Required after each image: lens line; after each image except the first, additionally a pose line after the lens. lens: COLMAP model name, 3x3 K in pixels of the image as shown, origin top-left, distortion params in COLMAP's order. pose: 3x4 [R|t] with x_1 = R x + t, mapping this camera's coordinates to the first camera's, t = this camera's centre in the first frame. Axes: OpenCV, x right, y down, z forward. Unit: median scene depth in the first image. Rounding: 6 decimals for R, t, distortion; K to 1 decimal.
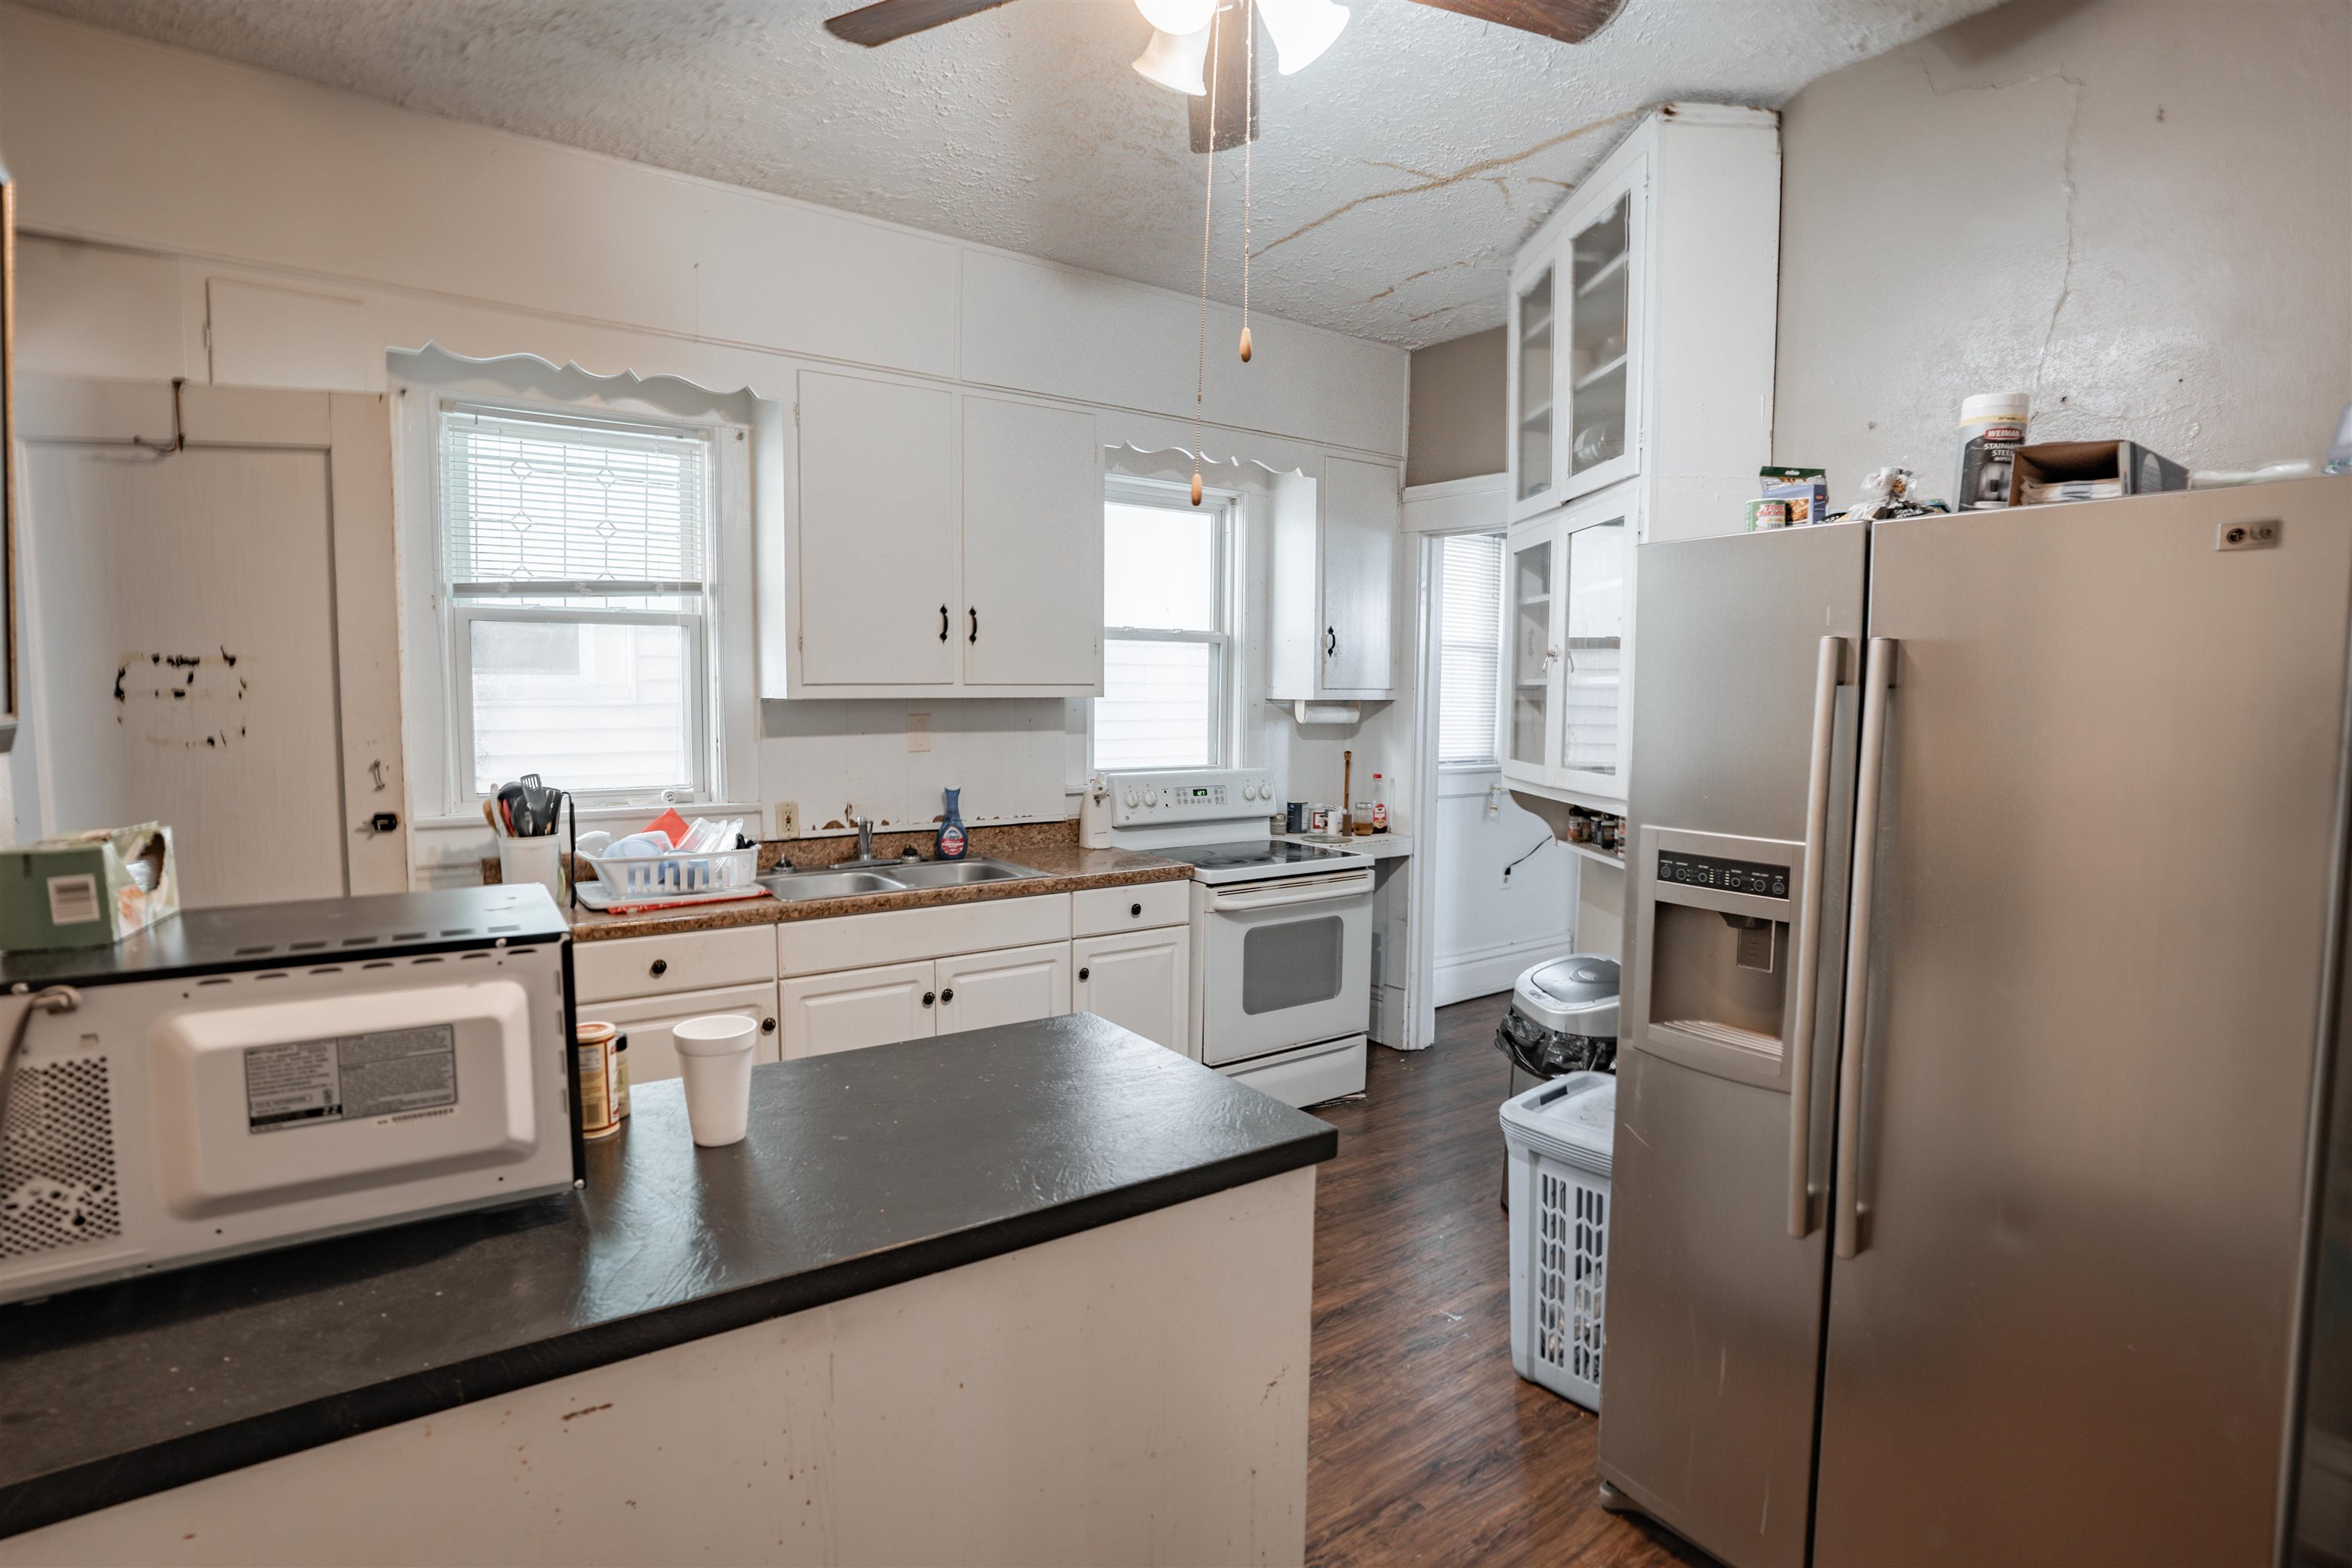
lens RADIAL K [[1160.5, 0, 1165.8], [0, 1160.5, 781.7], [0, 0, 1]] dist [-0.082147, 0.042167]
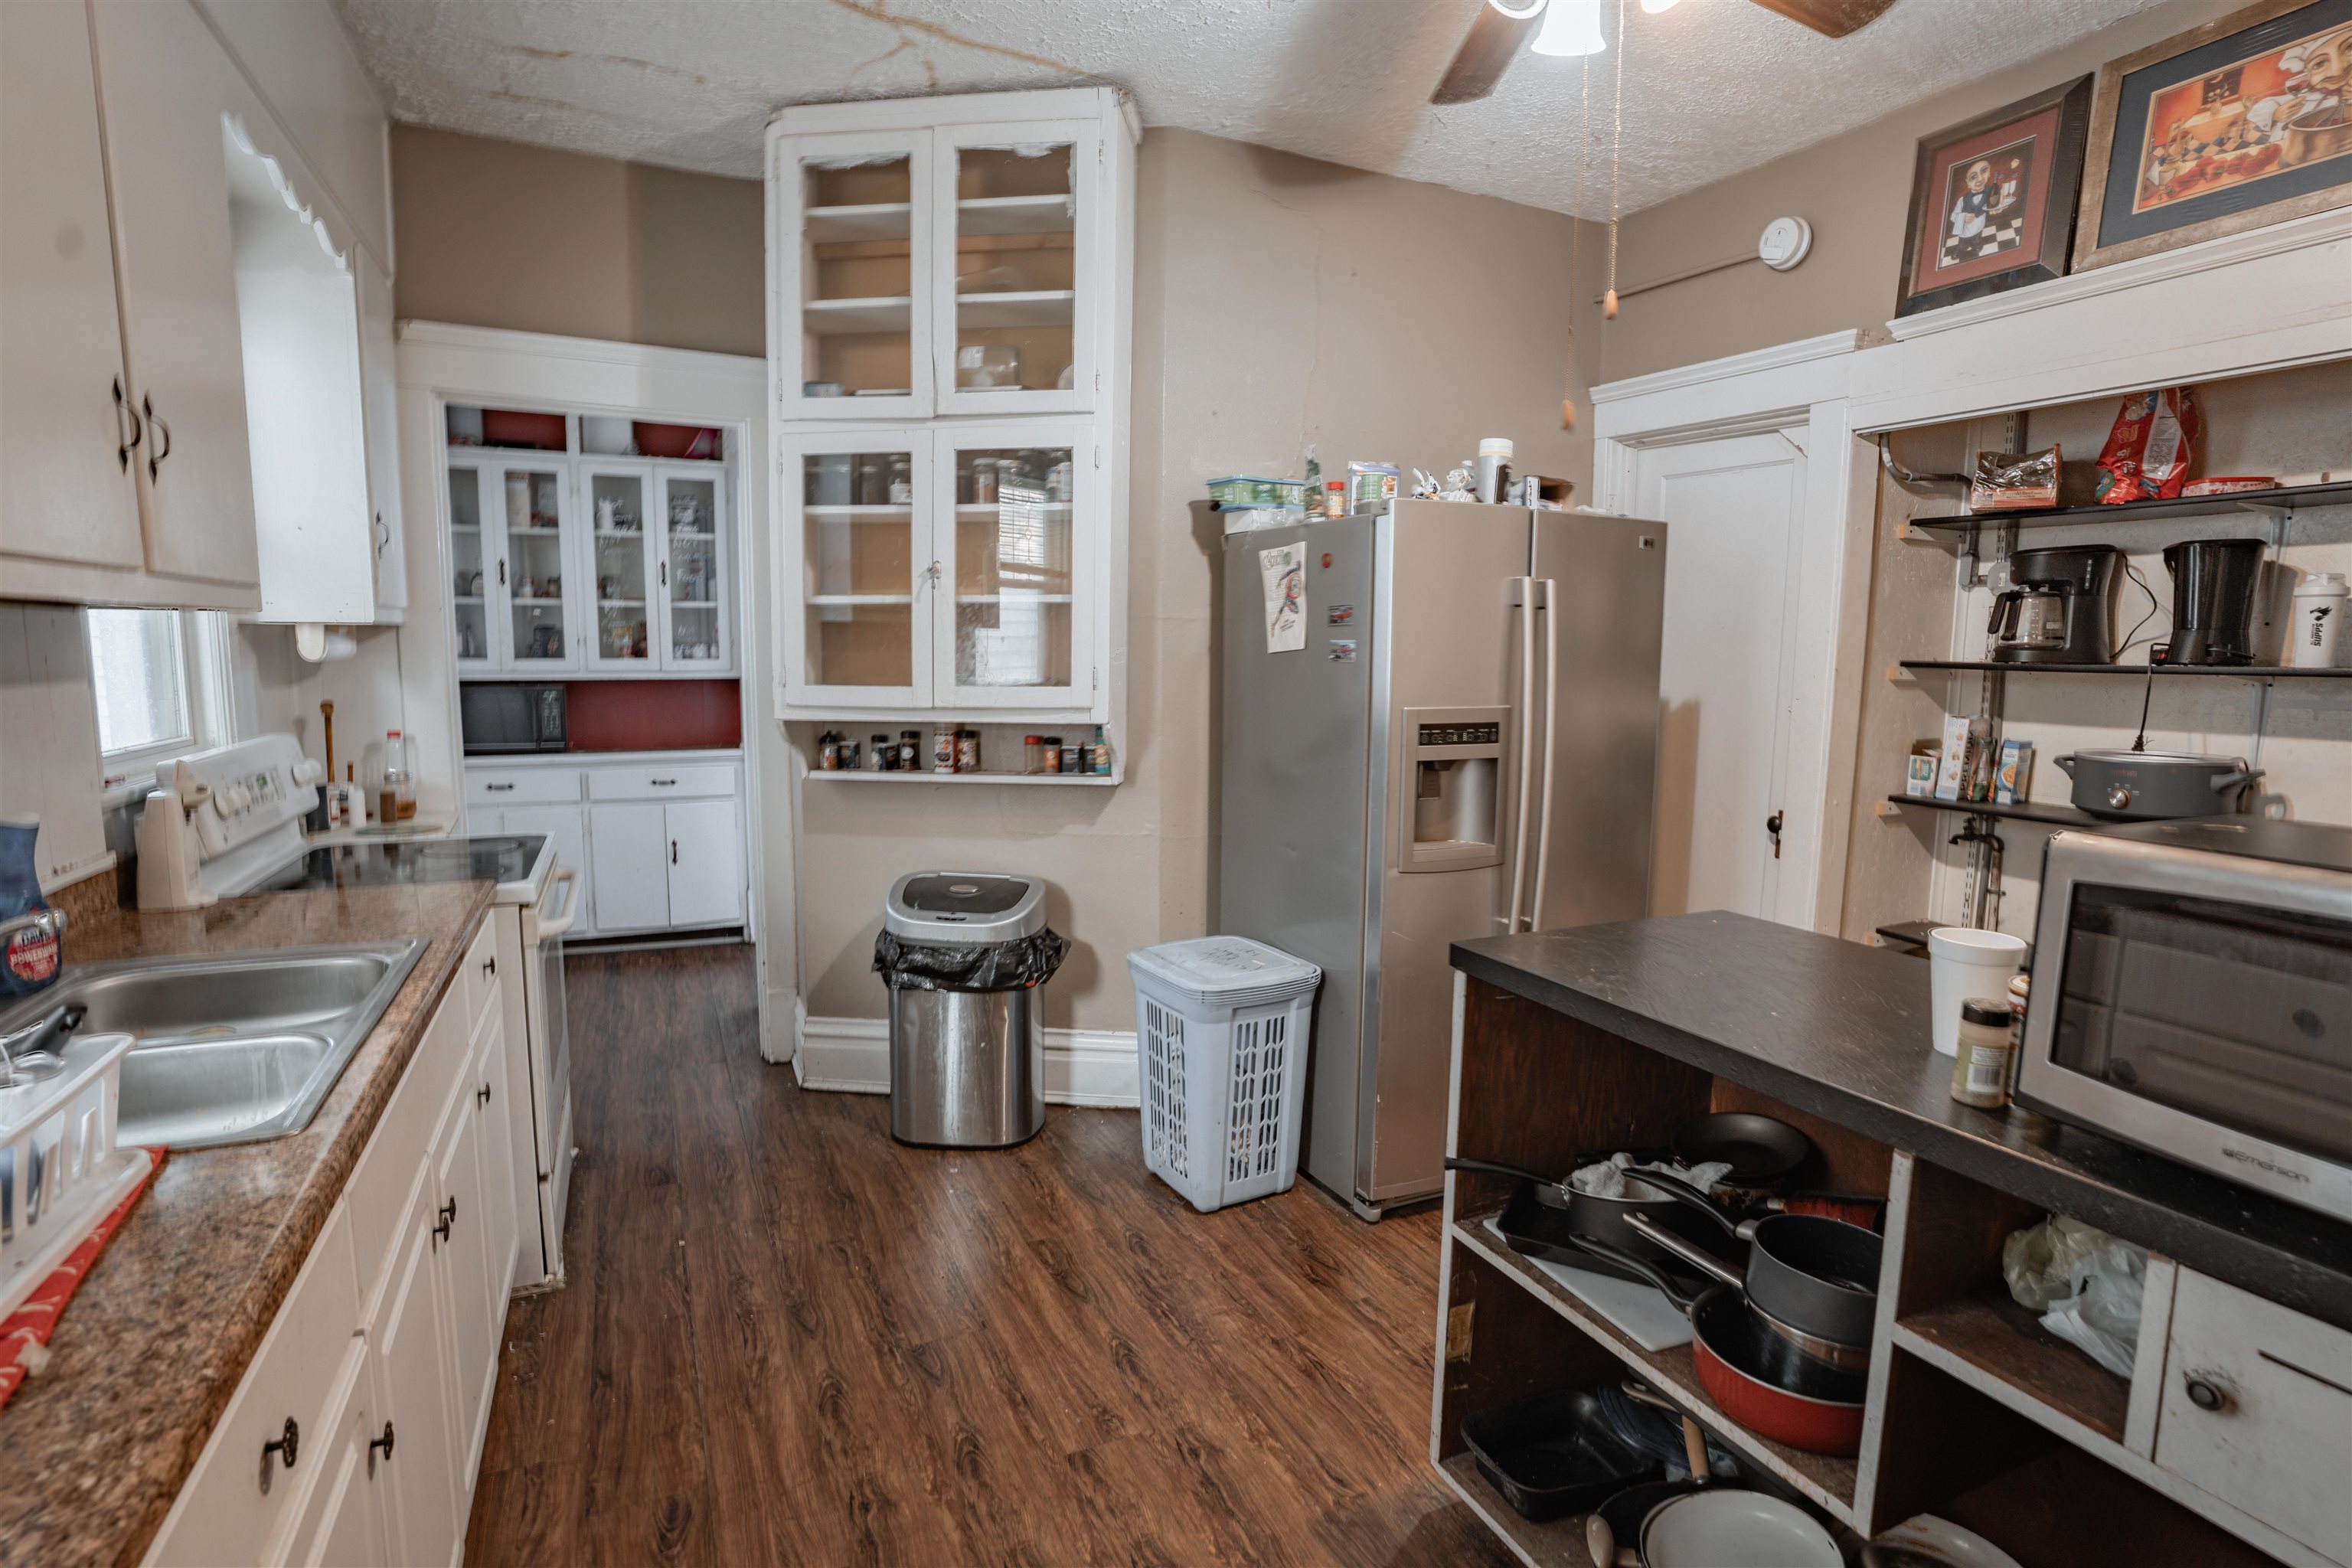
lens RADIAL K [[1163.6, 0, 1176.0], [0, 1163.6, 784.0], [0, 0, 1]] dist [-0.078951, 0.031716]
pose [[0.176666, -0.124275, 0.976394, -0.497514], [0.069736, 0.991084, 0.113527, -0.024119], [-0.981797, 0.048033, 0.183758, 0.514772]]
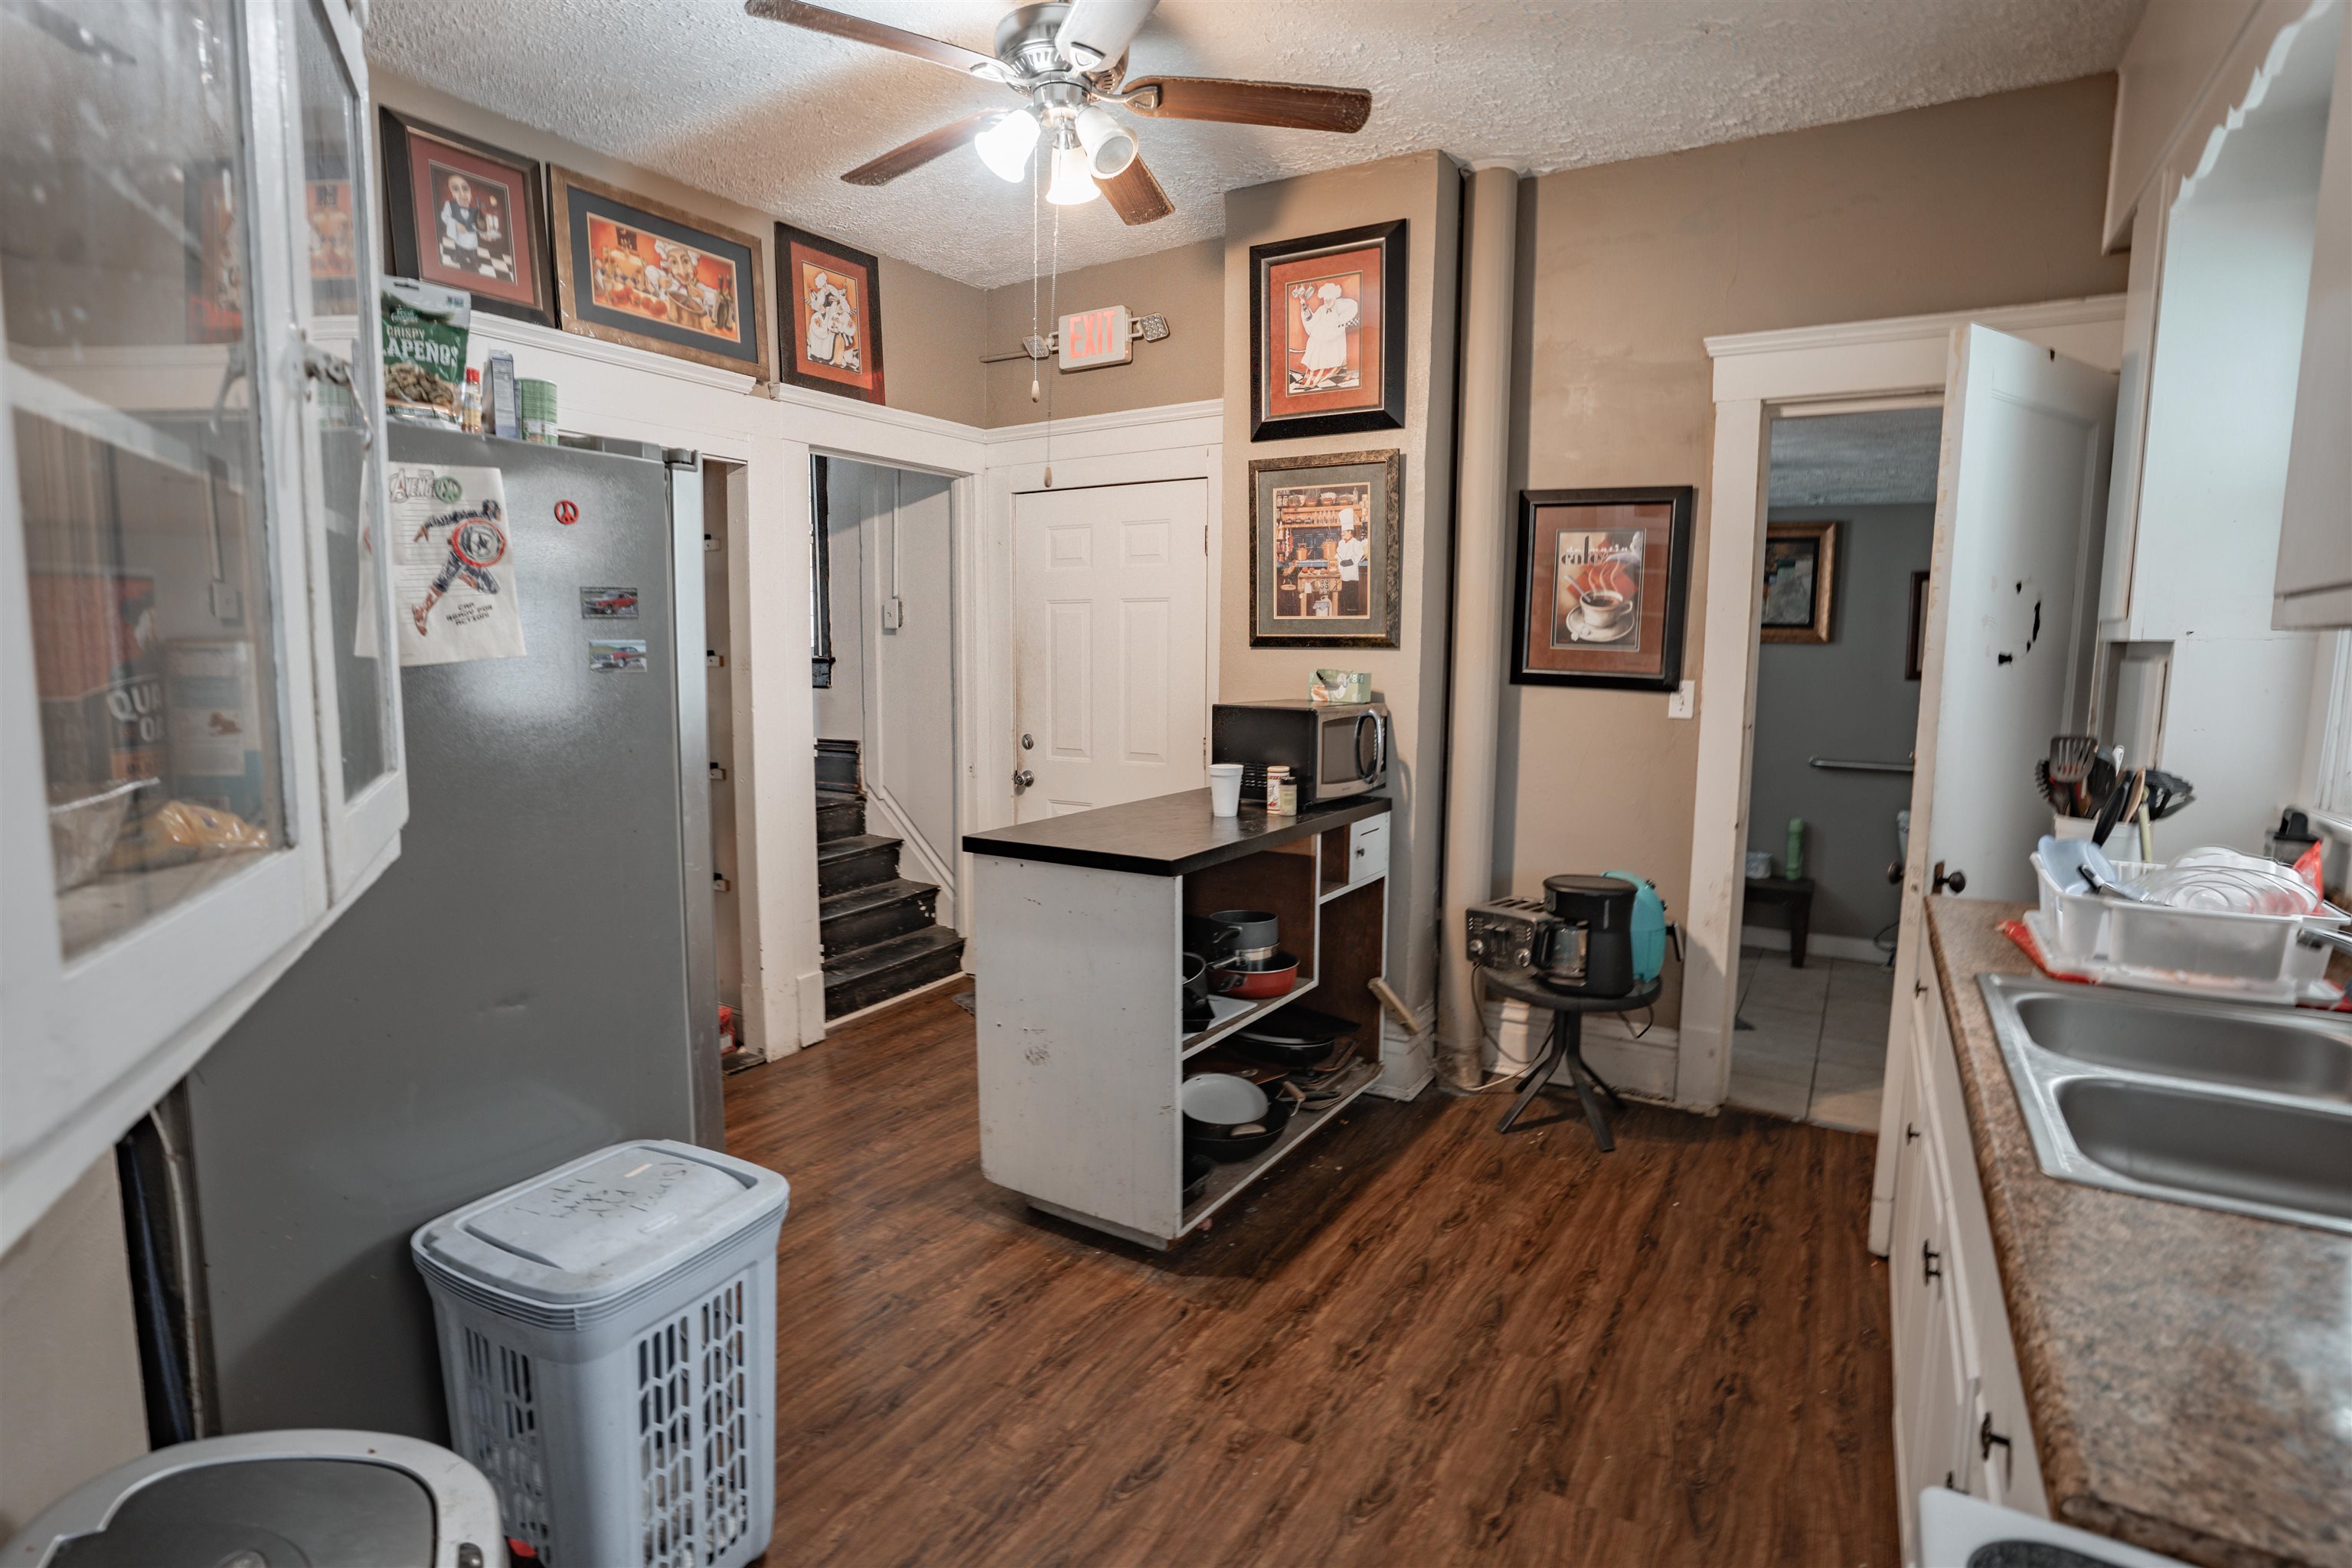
lens RADIAL K [[1160.5, 0, 1165.8], [0, 1160.5, 781.7], [0, 0, 1]] dist [-0.082147, 0.042167]
pose [[-0.920771, 0.030904, -0.388877, 0.220192], [-0.044633, 0.981965, 0.183716, -0.063247], [0.387541, 0.186517, -0.902786, 1.070225]]
